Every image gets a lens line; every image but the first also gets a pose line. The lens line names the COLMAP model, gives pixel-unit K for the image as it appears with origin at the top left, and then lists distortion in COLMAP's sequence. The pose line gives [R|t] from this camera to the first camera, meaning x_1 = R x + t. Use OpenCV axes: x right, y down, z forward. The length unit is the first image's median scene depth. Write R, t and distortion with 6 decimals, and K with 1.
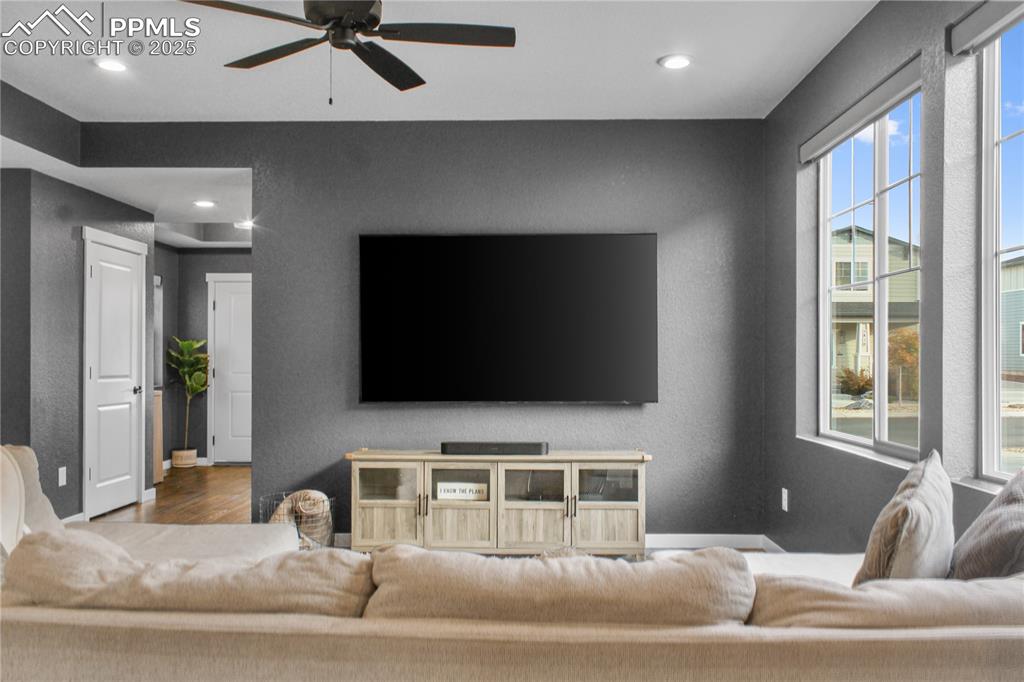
lens RADIAL K [[835.1, 0, 510.3], [0, 835.1, 363.5], [0, 0, 1]] dist [0.005422, 0.003454]
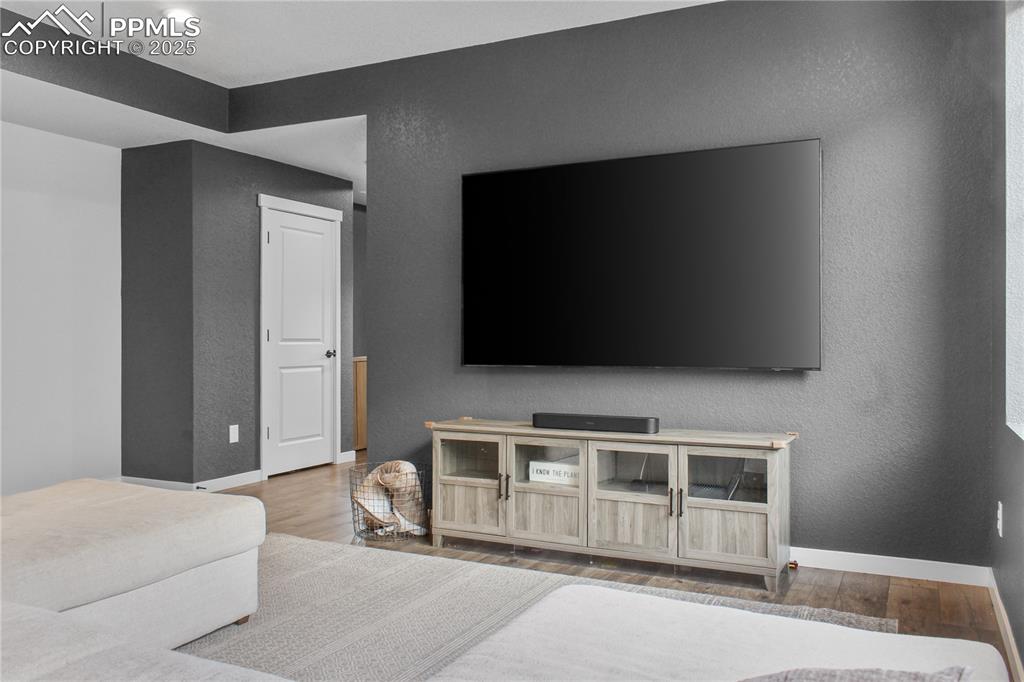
lens RADIAL K [[828.0, 0, 512.0], [0, 828.0, 341.0], [0, 0, 1]] dist [0.004544, 0.003569]
pose [[0.907243, -0.000973, -0.420607, 0.252149], [0.001426, 0.999999, 0.000761, 0.022021], [0.420605, -0.001290, 0.907243, 0.245343]]
